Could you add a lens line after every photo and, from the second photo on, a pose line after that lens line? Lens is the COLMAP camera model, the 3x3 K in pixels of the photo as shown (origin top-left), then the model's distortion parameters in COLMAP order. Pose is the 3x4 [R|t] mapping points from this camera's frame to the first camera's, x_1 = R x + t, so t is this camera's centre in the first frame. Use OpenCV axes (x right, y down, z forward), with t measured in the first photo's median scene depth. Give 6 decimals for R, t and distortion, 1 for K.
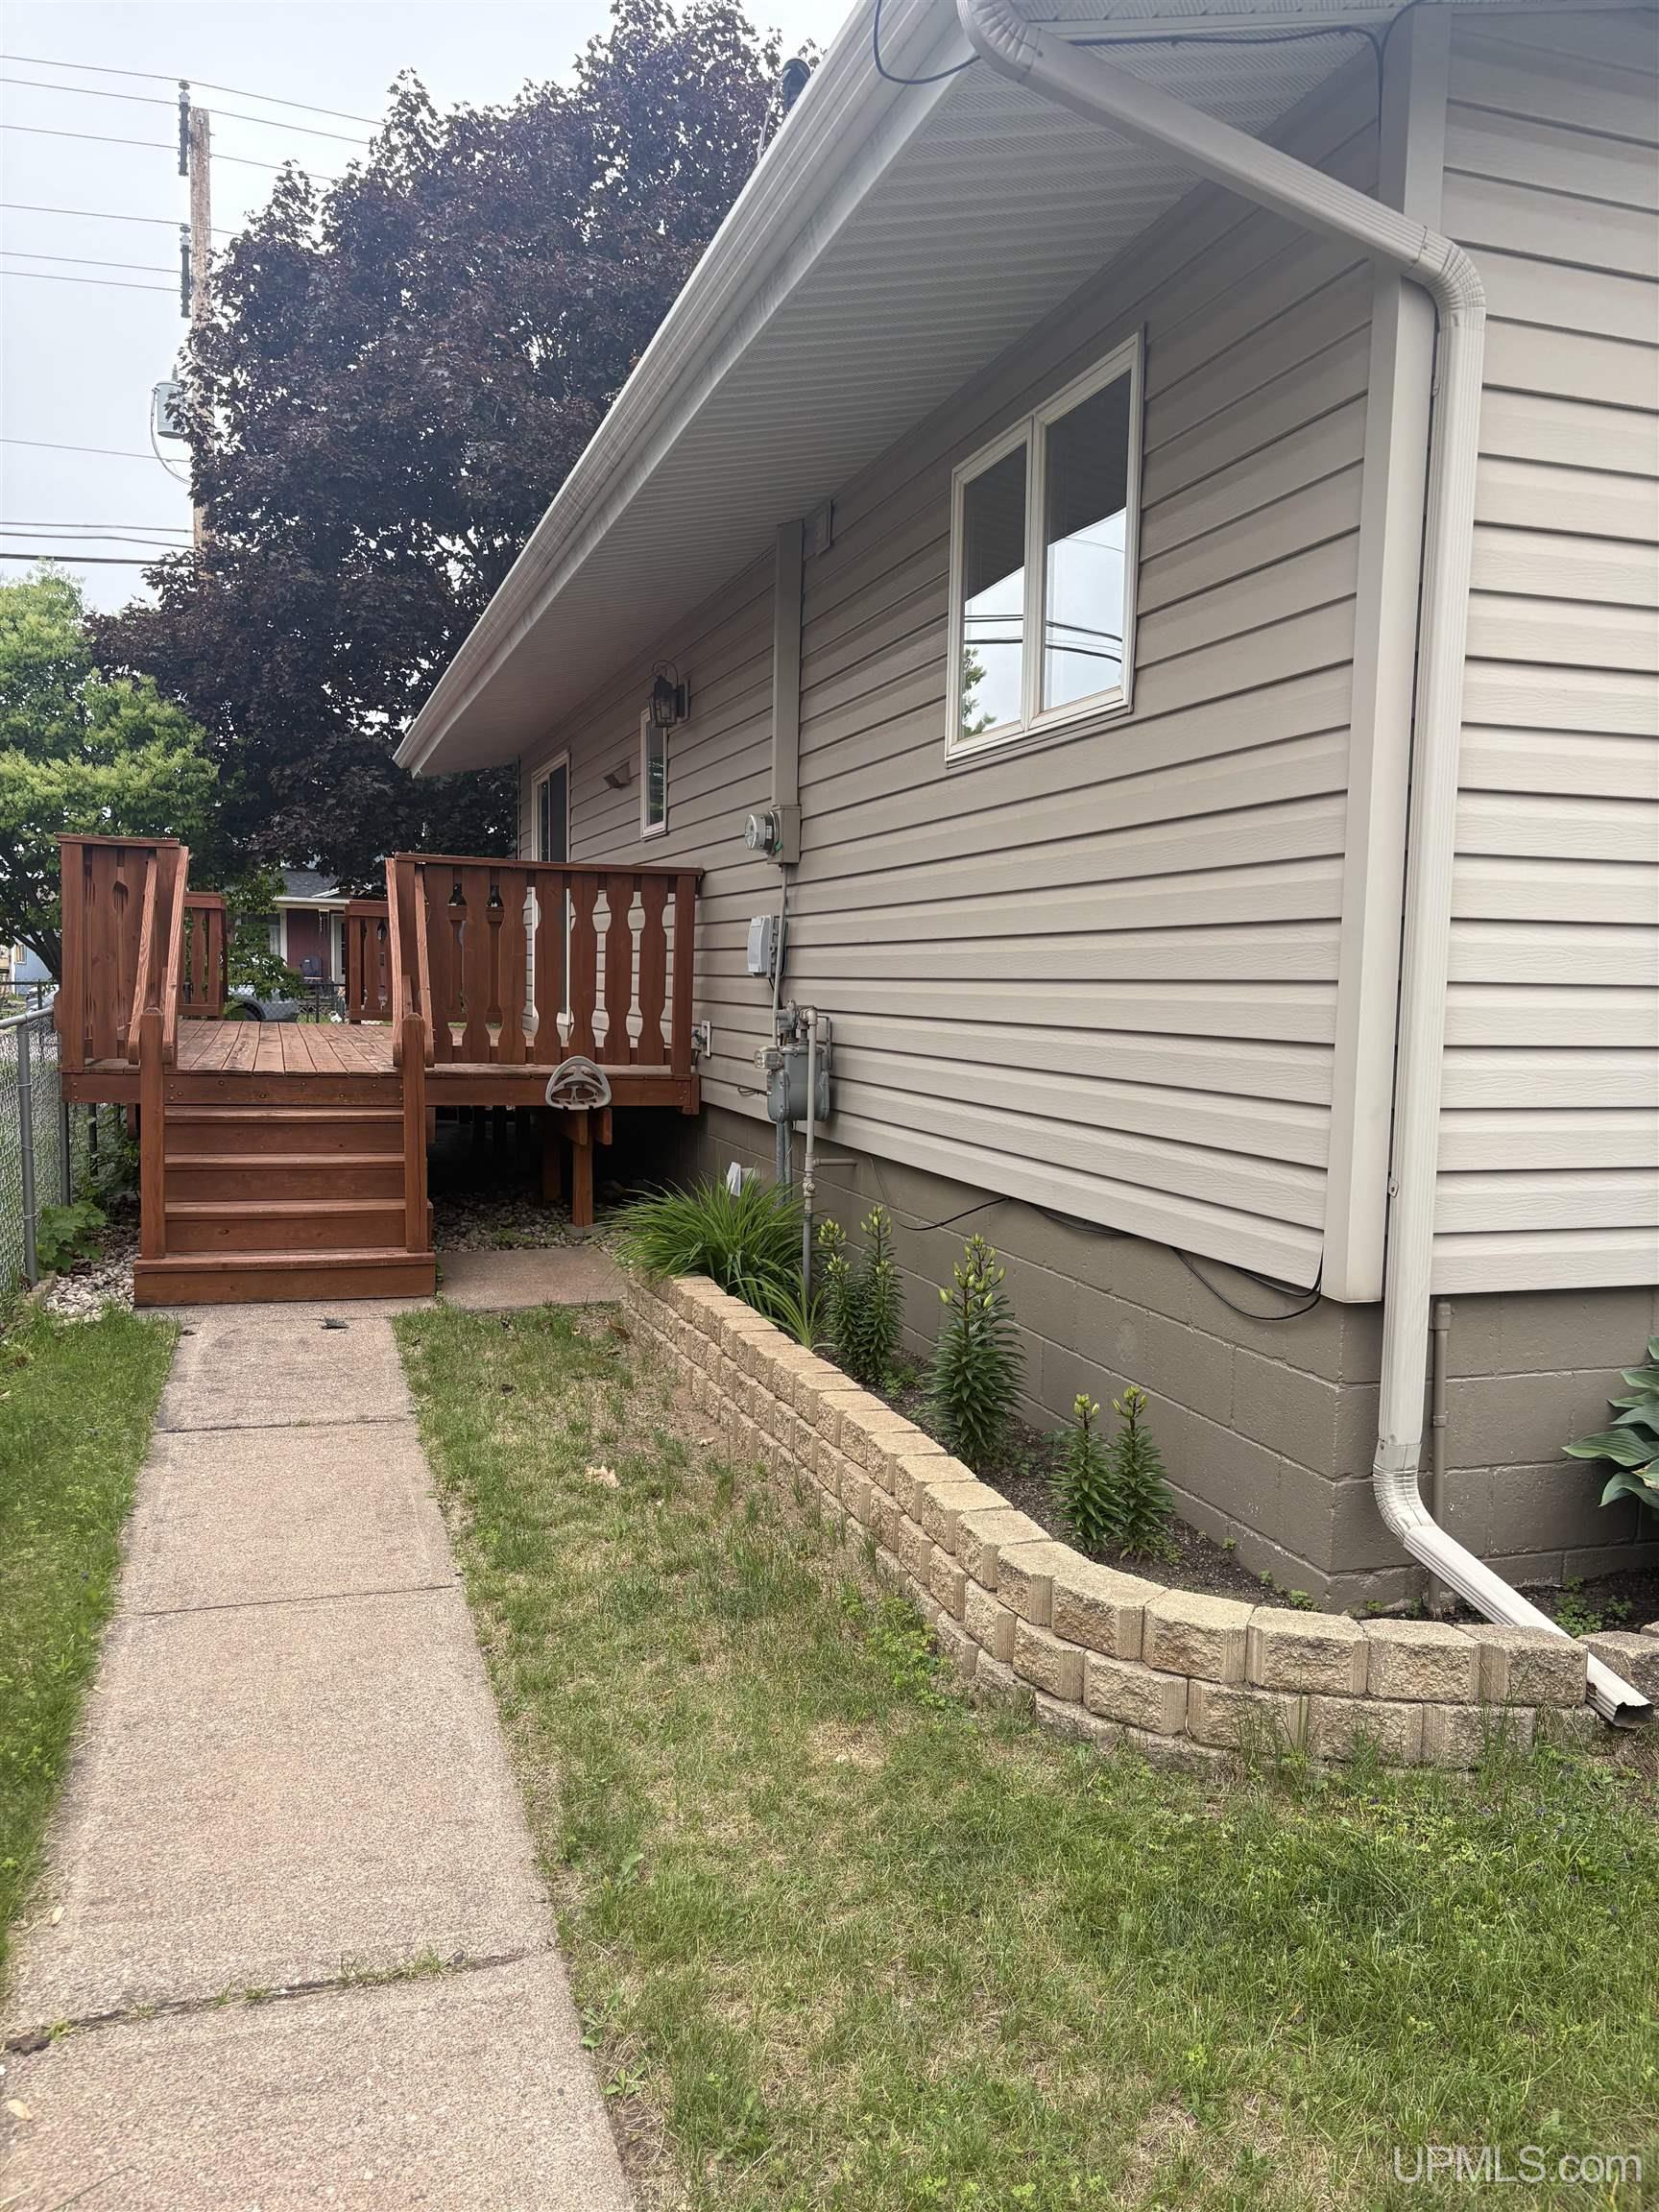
lens RADIAL K [[1669.5, 0, 816.2], [0, 1669.5, 1123.2], [0, 0, 1]] dist [0.012942, -0.014588]
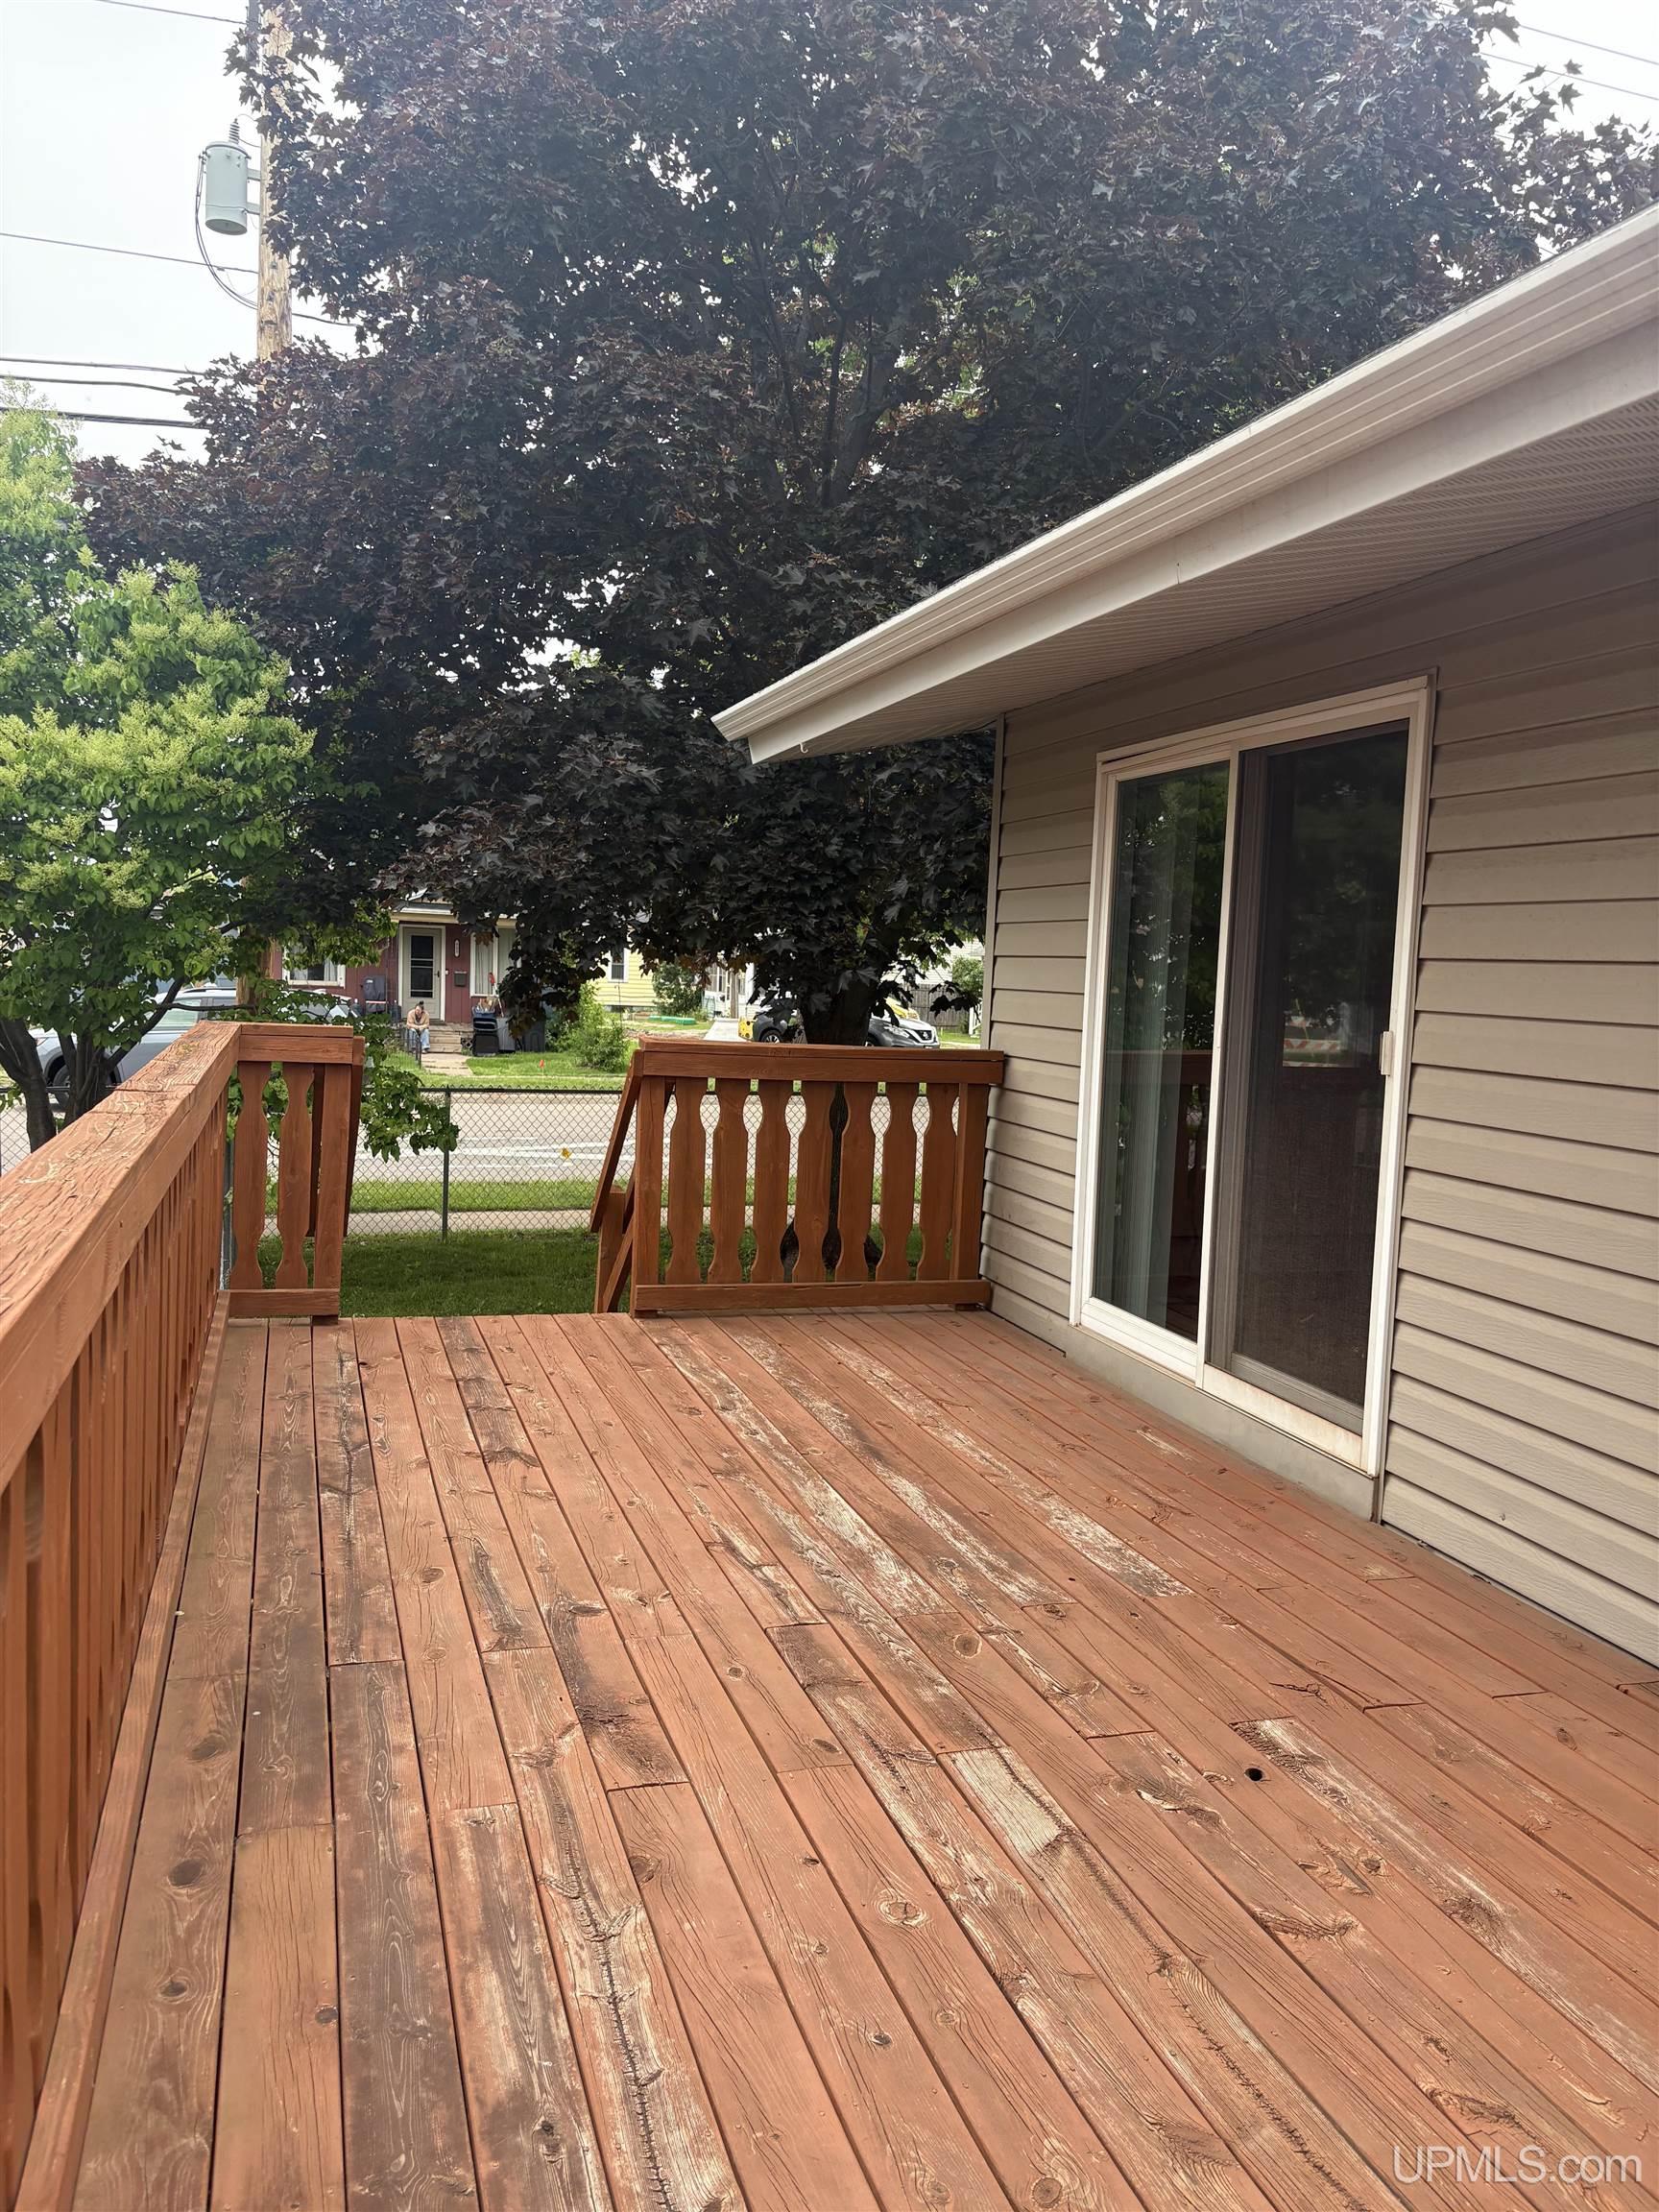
lens RADIAL K [[1669.5, 0, 840.2], [0, 1669.5, 1089.6], [0, 0, 1]] dist [0.012942, -0.014588]
pose [[0.999946, 0.009841, -0.003453, -0.185345], [-0.009892, 0.999834, -0.015305, -0.092285], [0.003301, 0.015338, 0.999877, 0.465807]]
